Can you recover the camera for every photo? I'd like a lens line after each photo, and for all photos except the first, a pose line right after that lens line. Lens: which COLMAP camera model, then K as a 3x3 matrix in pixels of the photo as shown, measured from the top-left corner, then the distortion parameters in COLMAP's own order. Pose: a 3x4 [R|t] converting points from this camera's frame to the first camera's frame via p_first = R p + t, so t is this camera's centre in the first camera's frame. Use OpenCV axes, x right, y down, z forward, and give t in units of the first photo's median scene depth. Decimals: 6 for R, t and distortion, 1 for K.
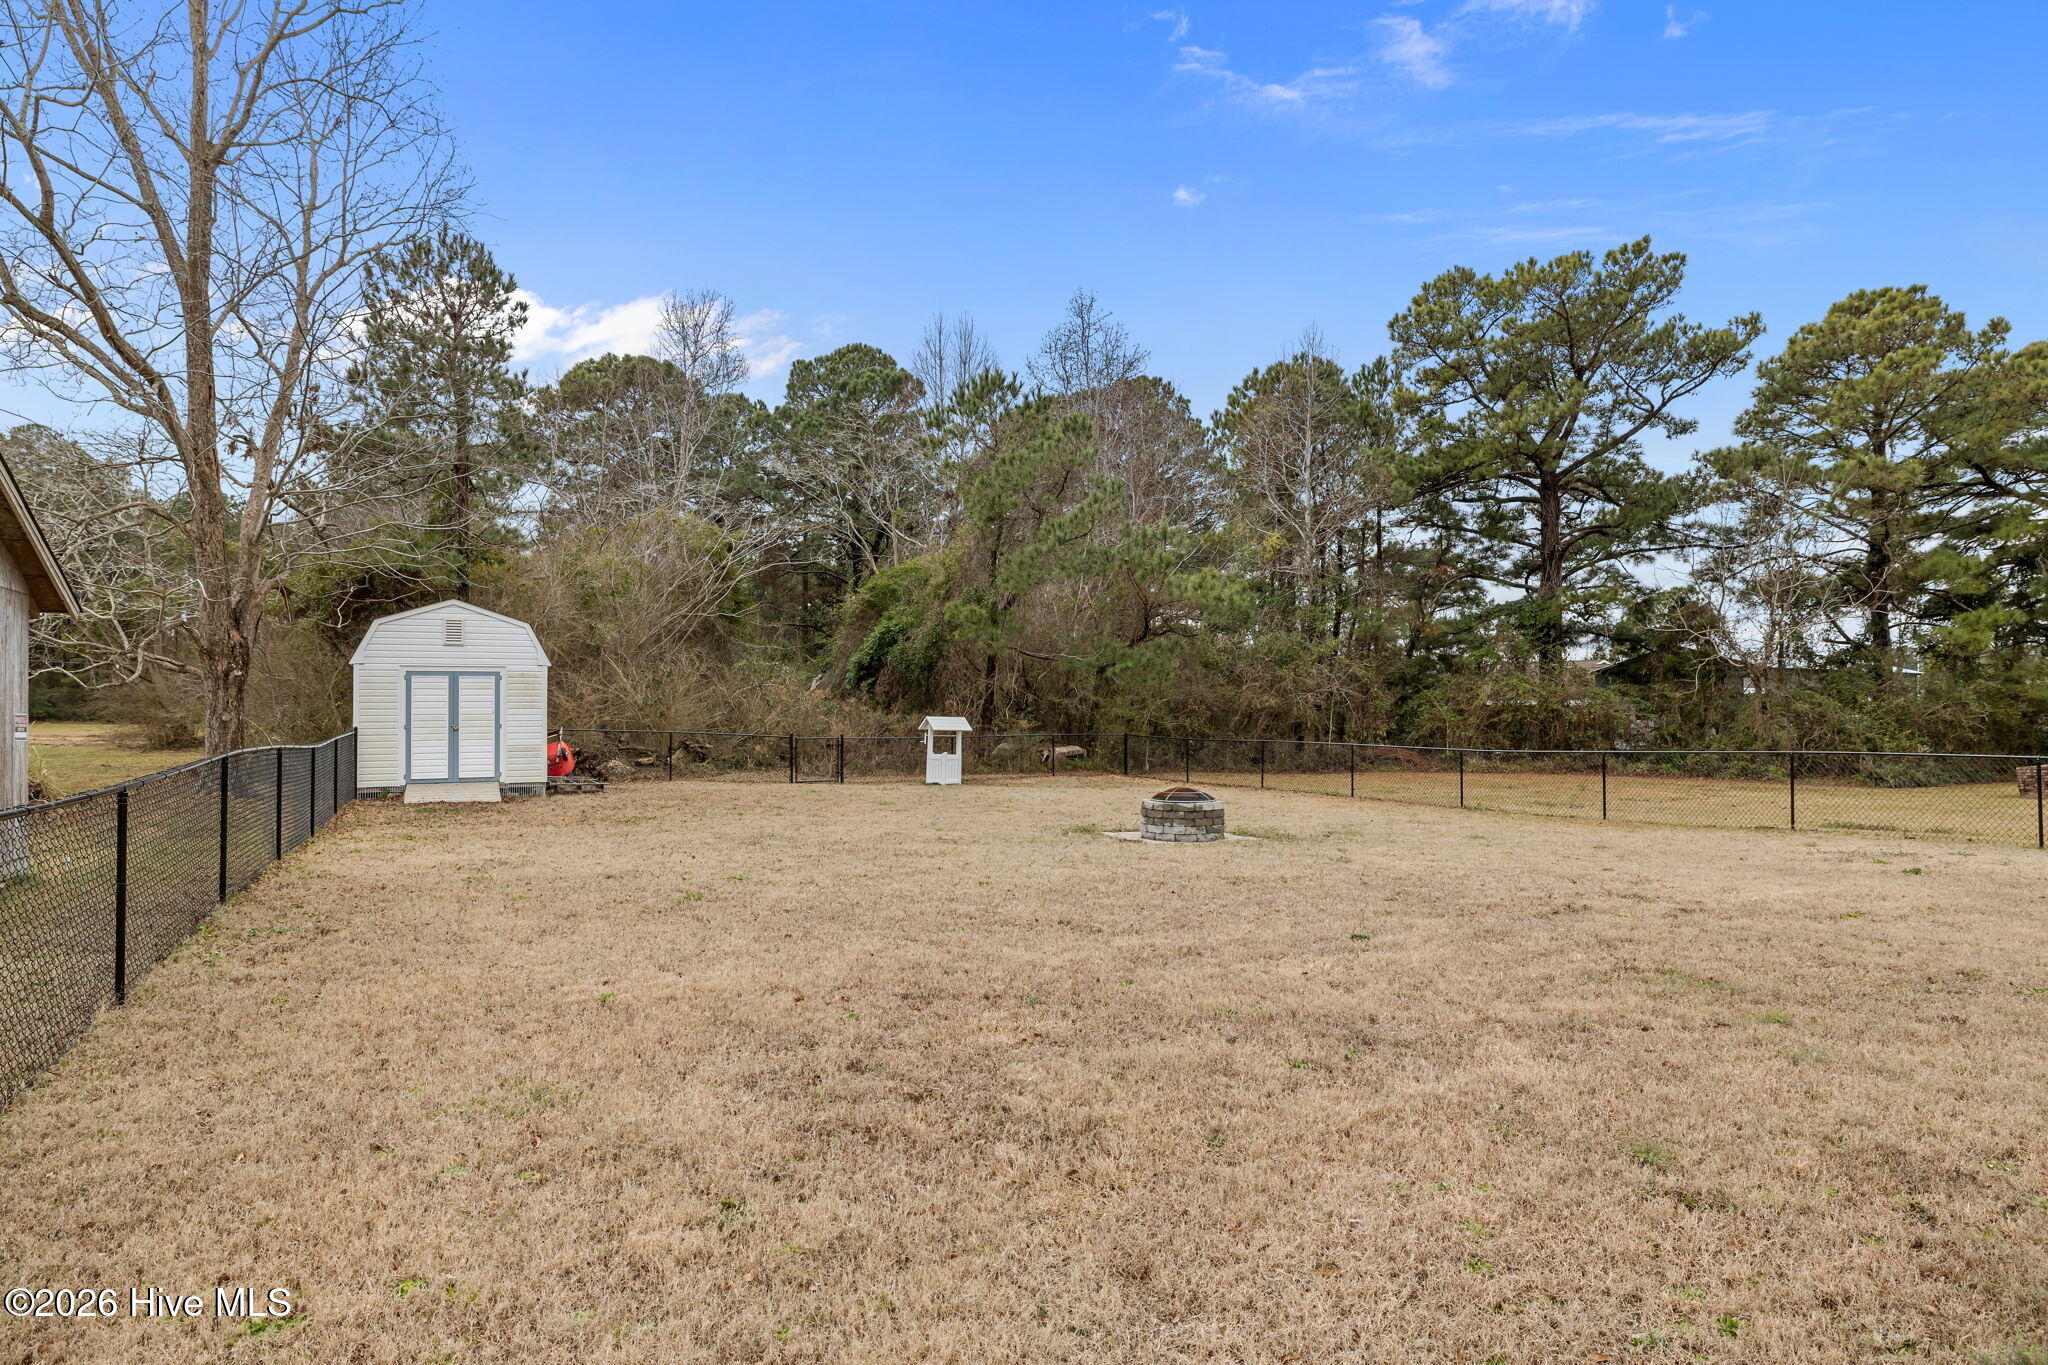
lens RADIAL K [[1175.9, 0, 1024.0], [0, 1175.9, 682.5], [0, 0, 1]] dist [0.000609, -0.001113]
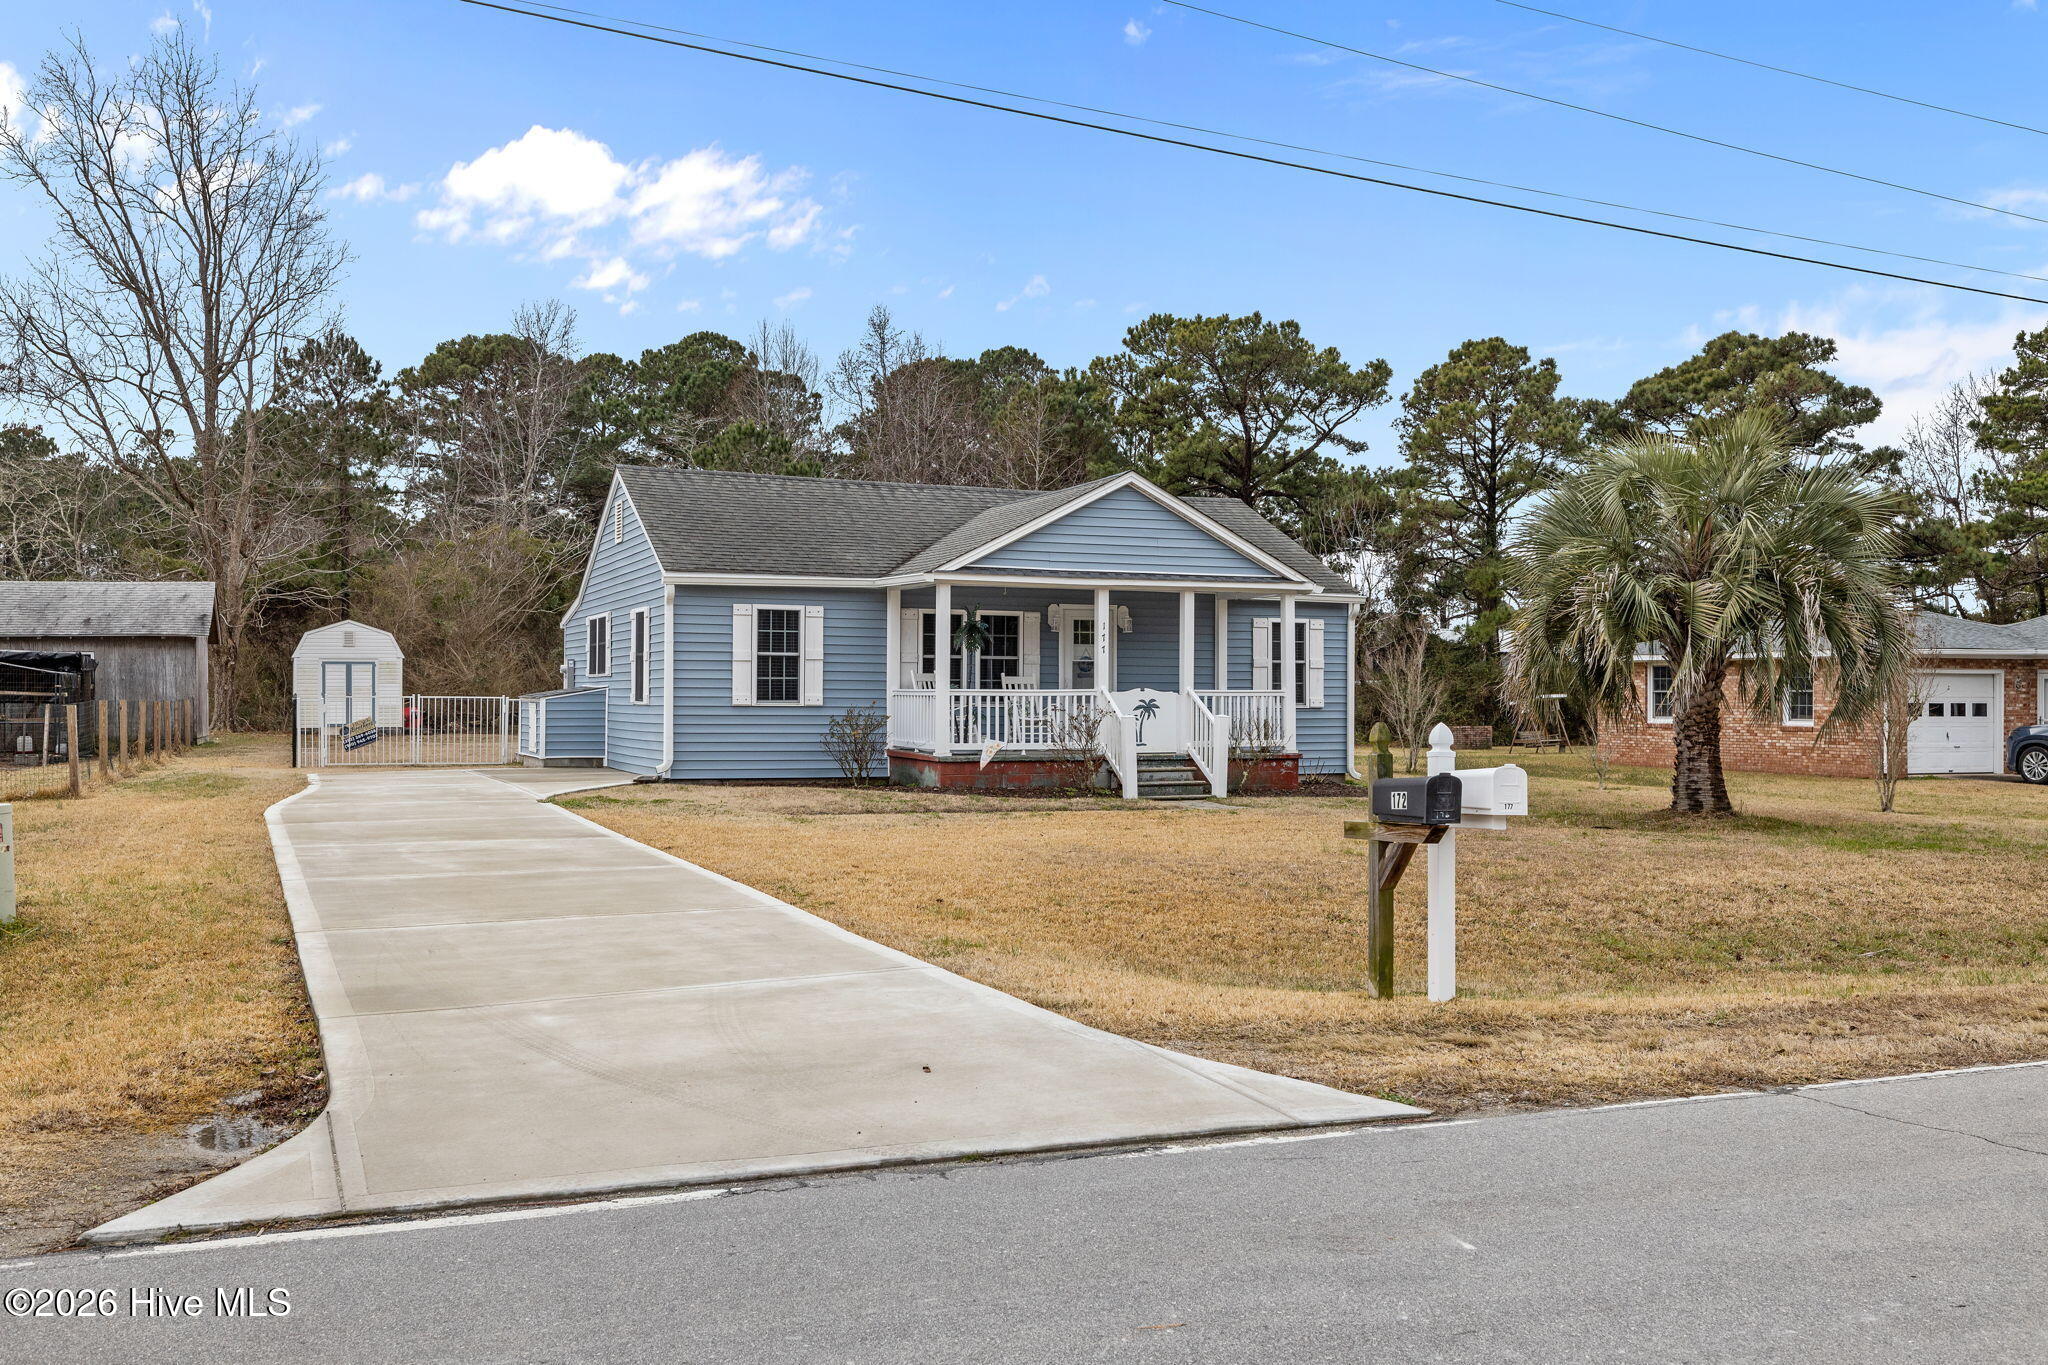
lens RADIAL K [[1756.3, 0, 1024.0], [0, 1756.3, 682.5], [0, 0, 1]] dist [-0.009907, -0.002621]
pose [[0.998554, 0.001052, -0.053741, 0.613762], [-0.000242, 0.999886, 0.015071, -0.017207], [0.053751, -0.015036, 0.998441, -1.449597]]
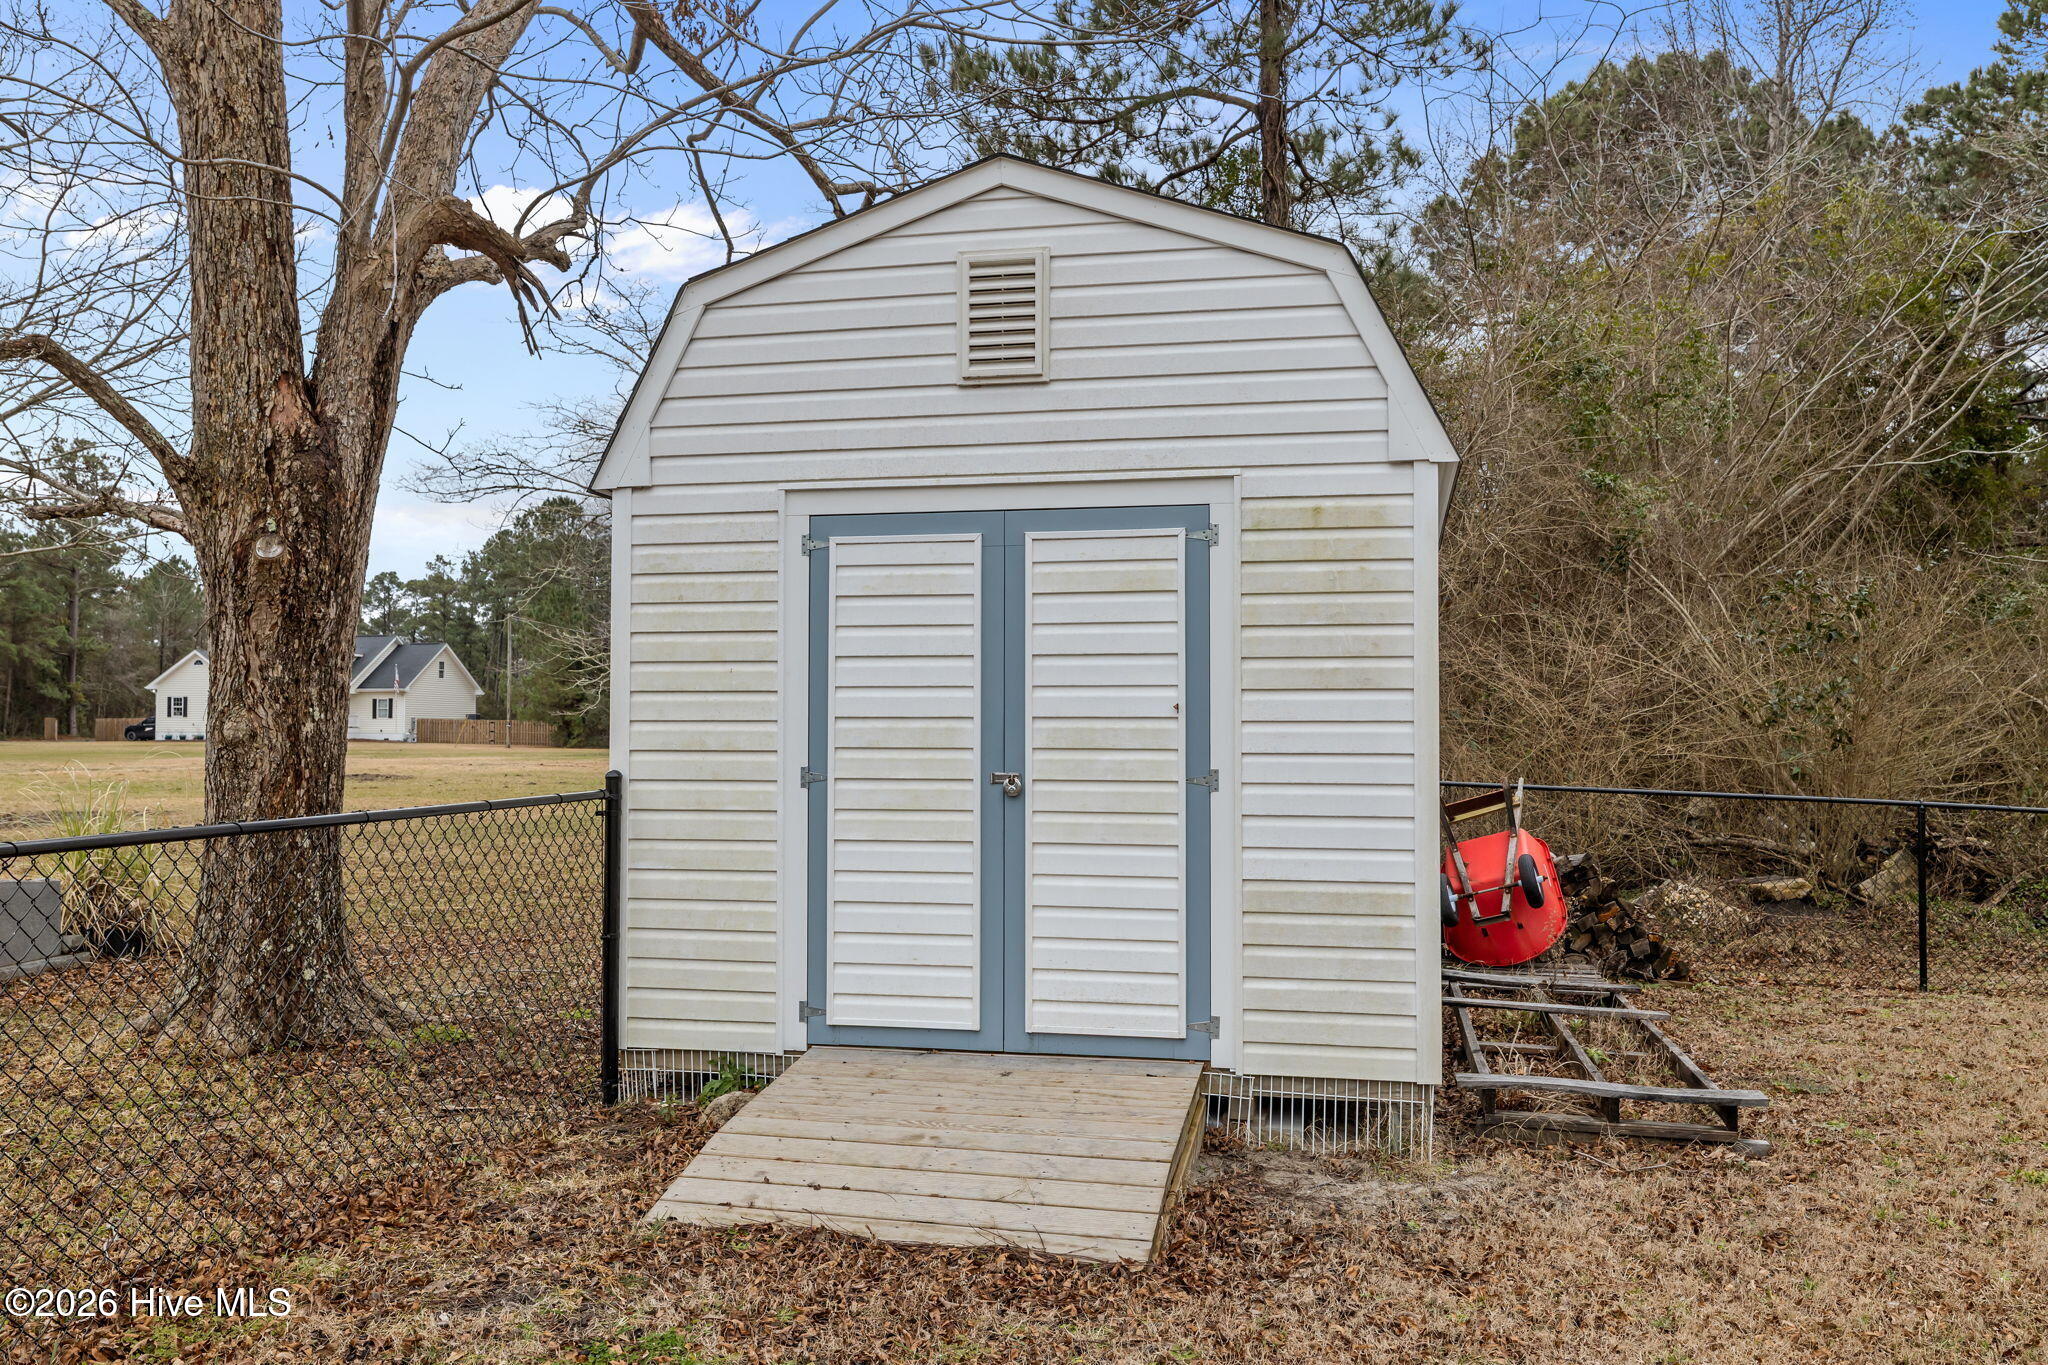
lens RADIAL K [[1811.3, 0, 1024.0], [0, 1811.3, 682.5], [0, 0, 1]] dist [-0.004416, 0.005328]
pose [[0.797604, -0.011297, -0.603076, -0.282858], [0.006056, 0.999924, -0.010721, 0.023471], [0.603151, 0.004899, 0.797612, 0.727996]]
